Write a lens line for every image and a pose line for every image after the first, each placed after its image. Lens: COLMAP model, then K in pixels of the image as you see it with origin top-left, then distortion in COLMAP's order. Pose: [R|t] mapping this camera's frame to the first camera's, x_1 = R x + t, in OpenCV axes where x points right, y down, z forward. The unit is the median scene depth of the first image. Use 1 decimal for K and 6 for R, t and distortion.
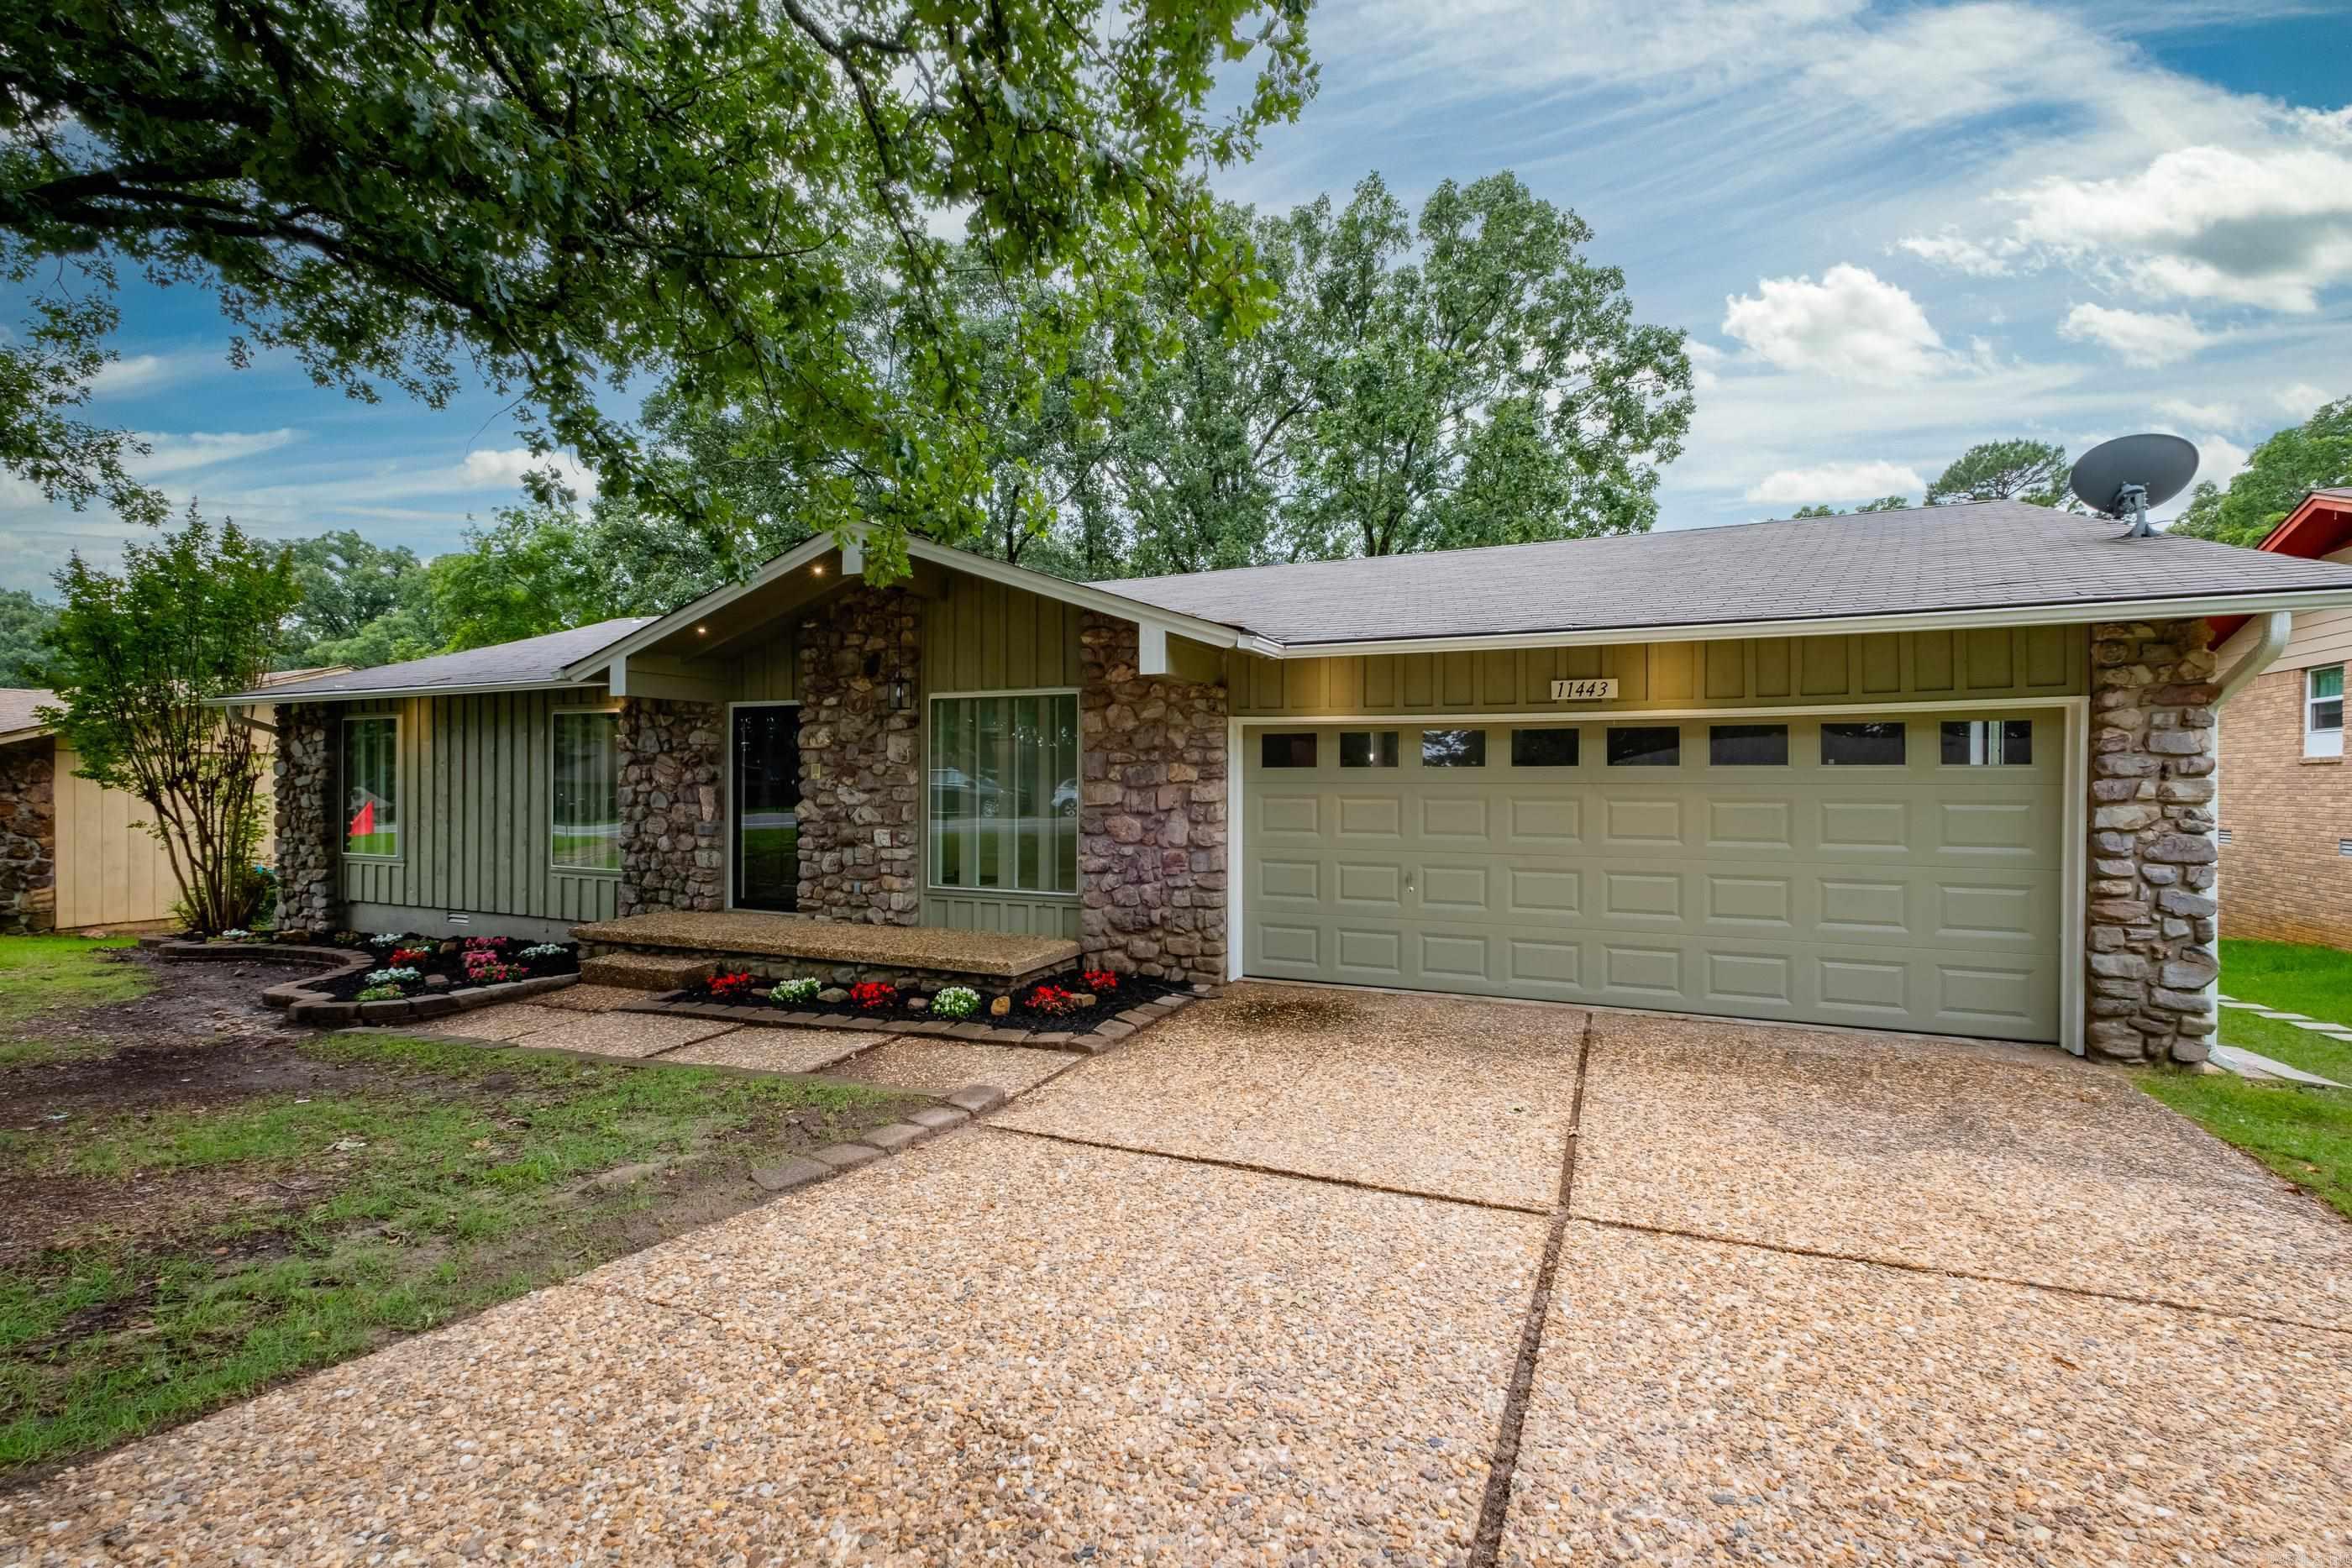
lens RADIAL K [[1022.2, 0, 1139.6], [0, 1022.2, 844.3], [0, 0, 1]] dist [0.011746, -0.007630]
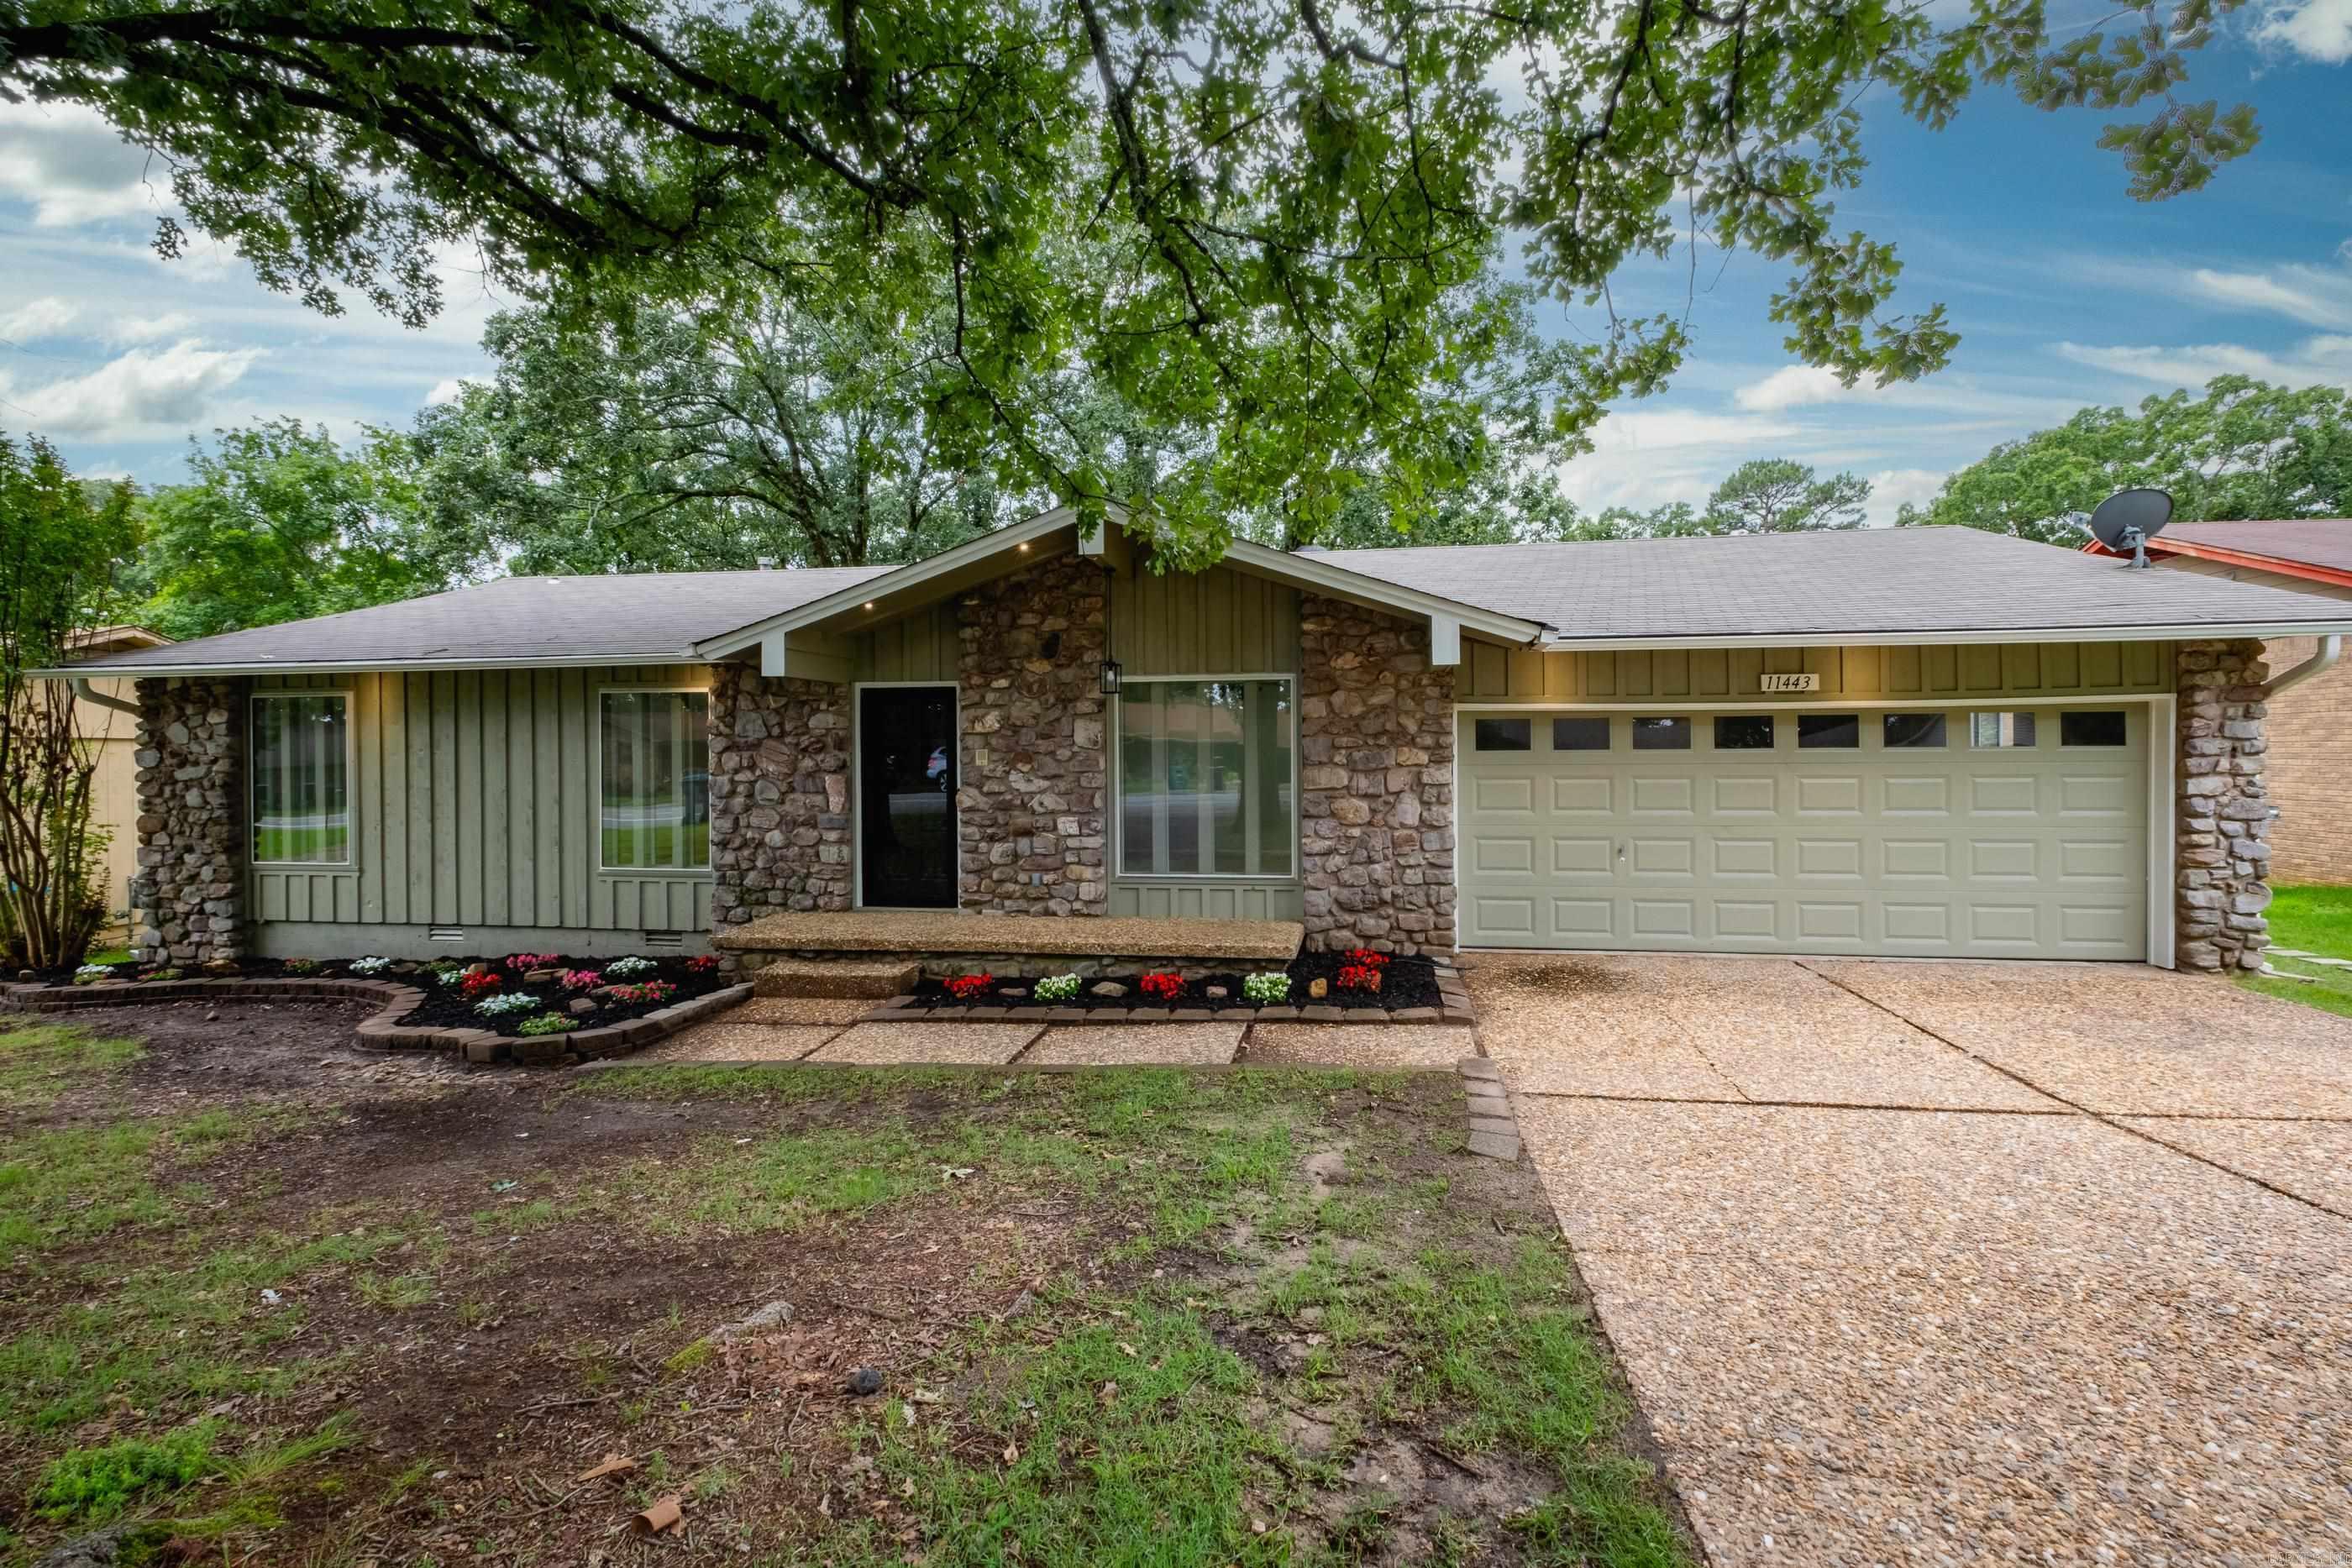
lens RADIAL K [[1059.8, 0, 1167.2], [0, 1059.8, 822.7], [0, 0, 1]] dist [0.011130, -0.008404]
pose [[0.967432, -0.025922, 0.251801, -0.462933], [0.025322, 0.999664, 0.005625, -0.014196], [-0.251862, 0.000934, 0.967763, 0.010559]]
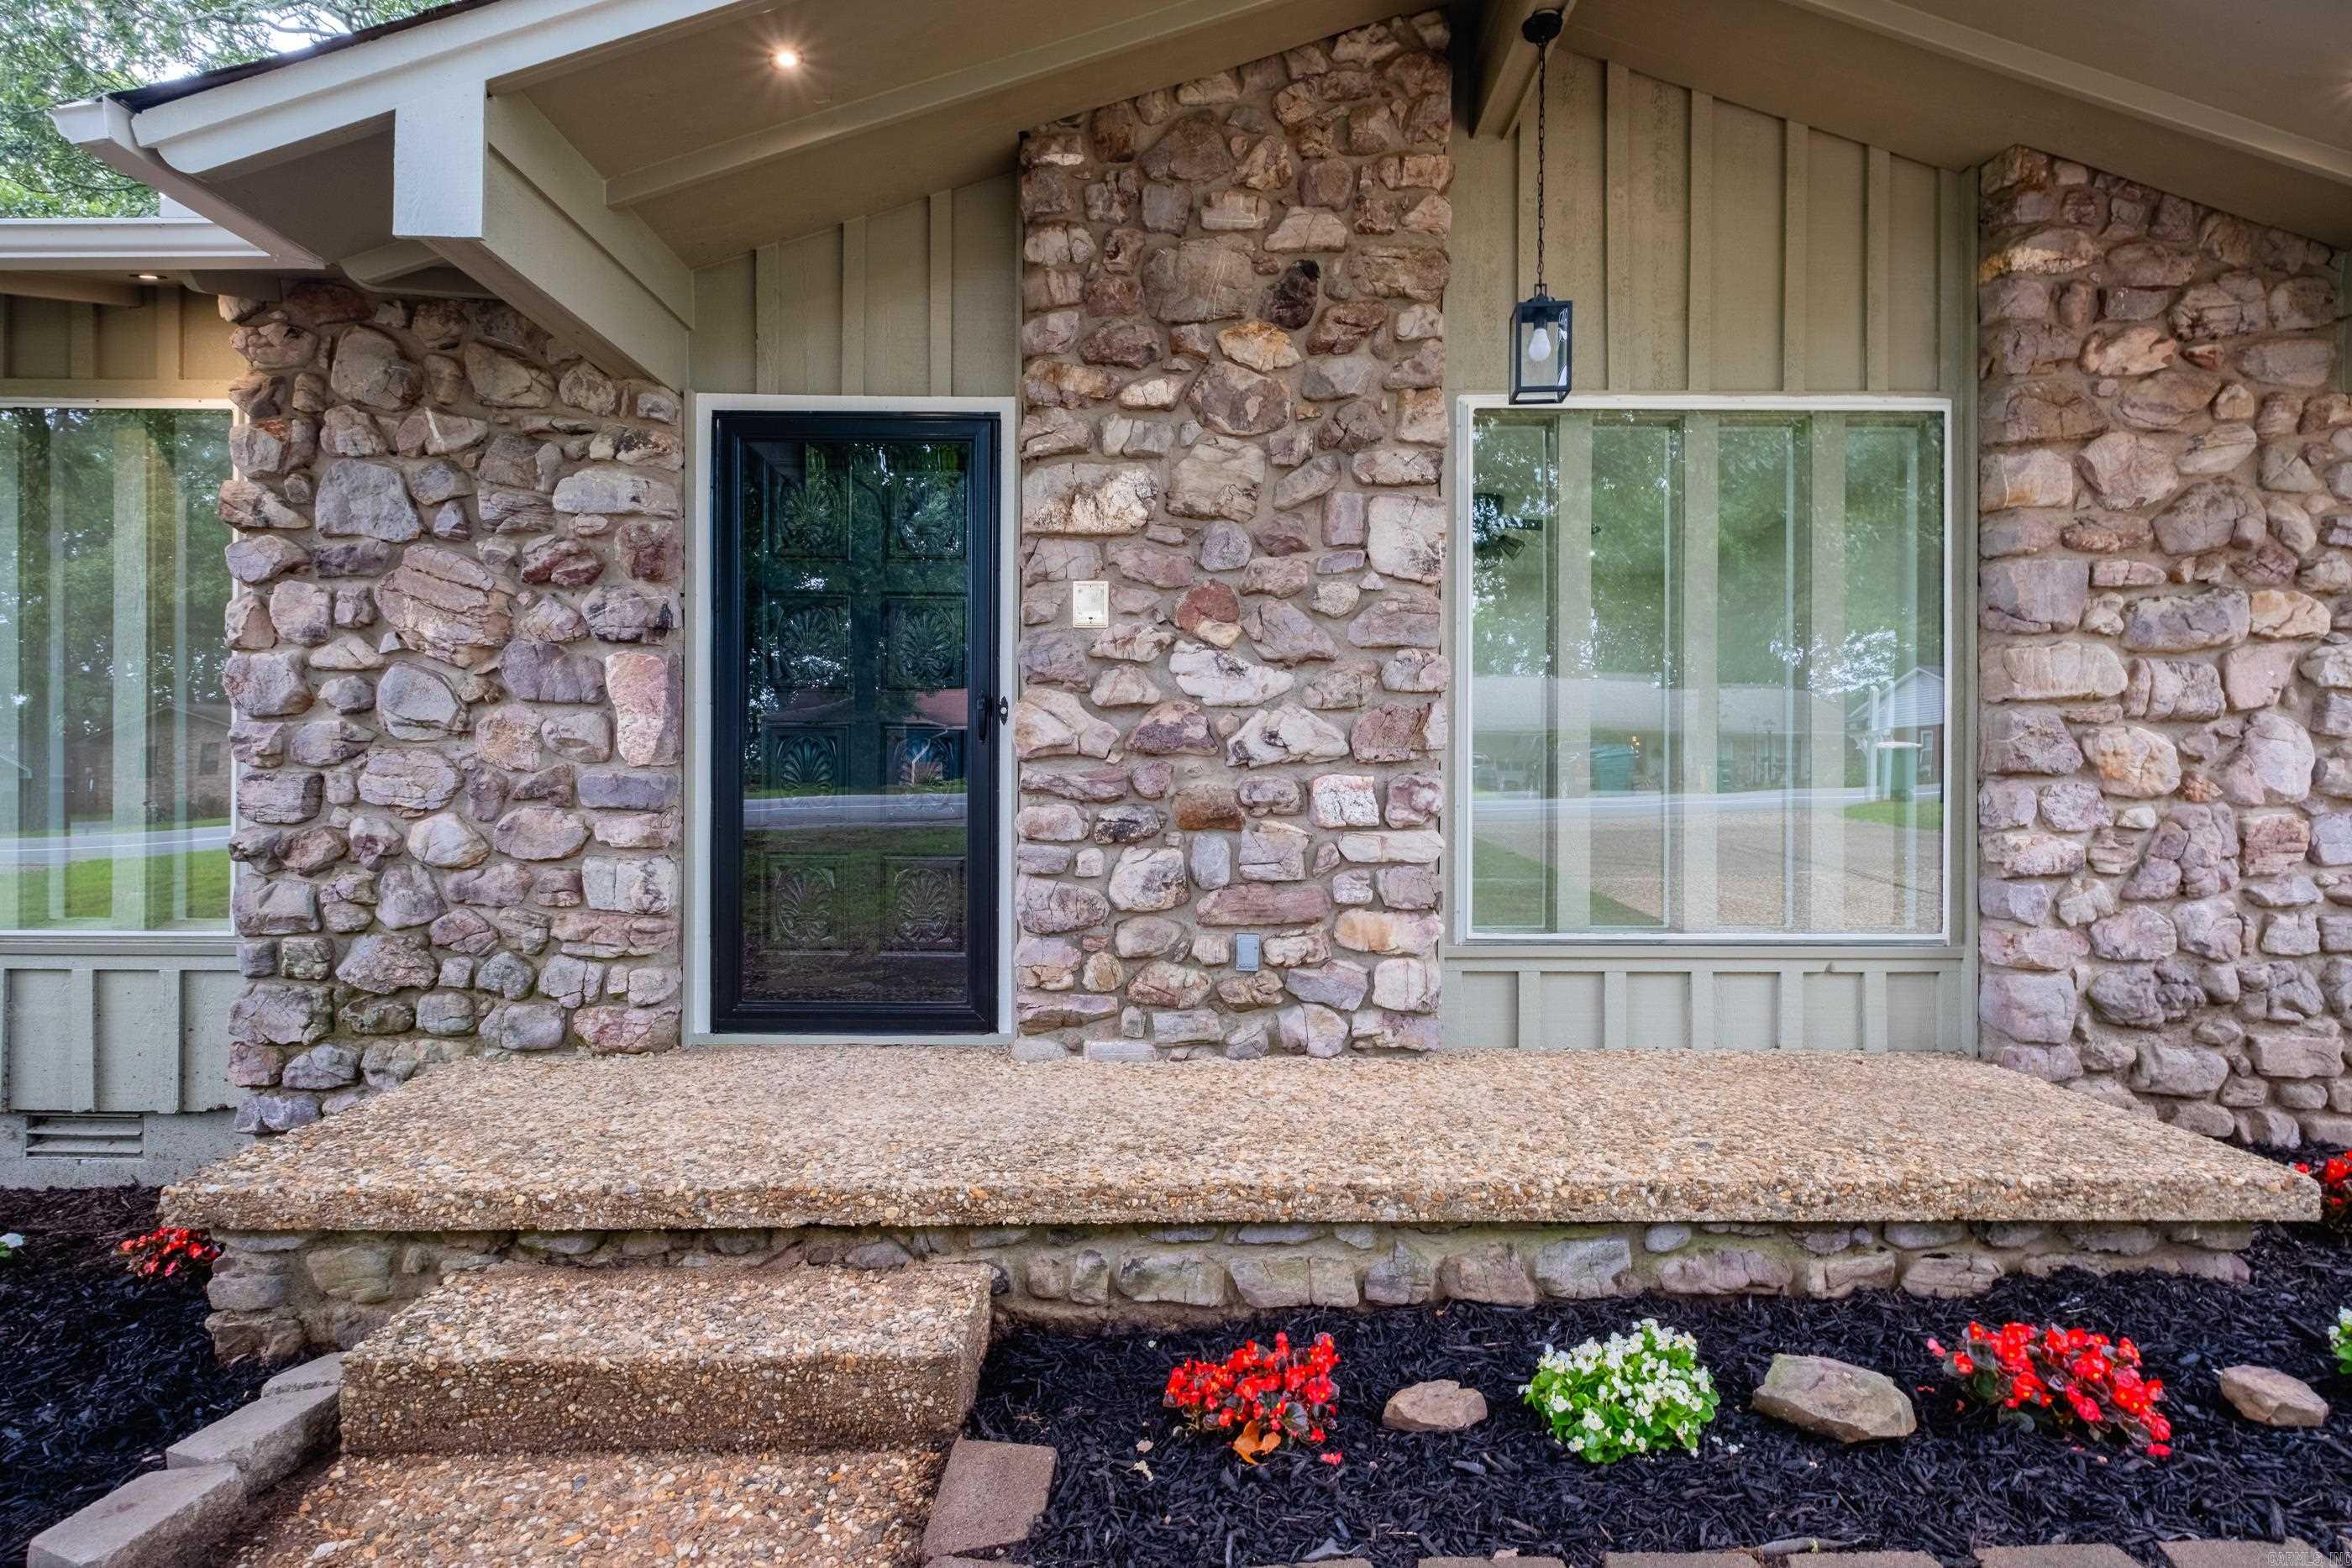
lens RADIAL K [[1188.2, 0, 1155.5], [0, 1188.2, 831.9], [0, 0, 1]] dist [-0.000997, -0.000093]
pose [[0.904775, -0.018232, 0.425499, -0.535750], [0.024453, 0.999659, -0.009163, 0.007100], [-0.425187, 0.018695, 0.904912, 0.750527]]
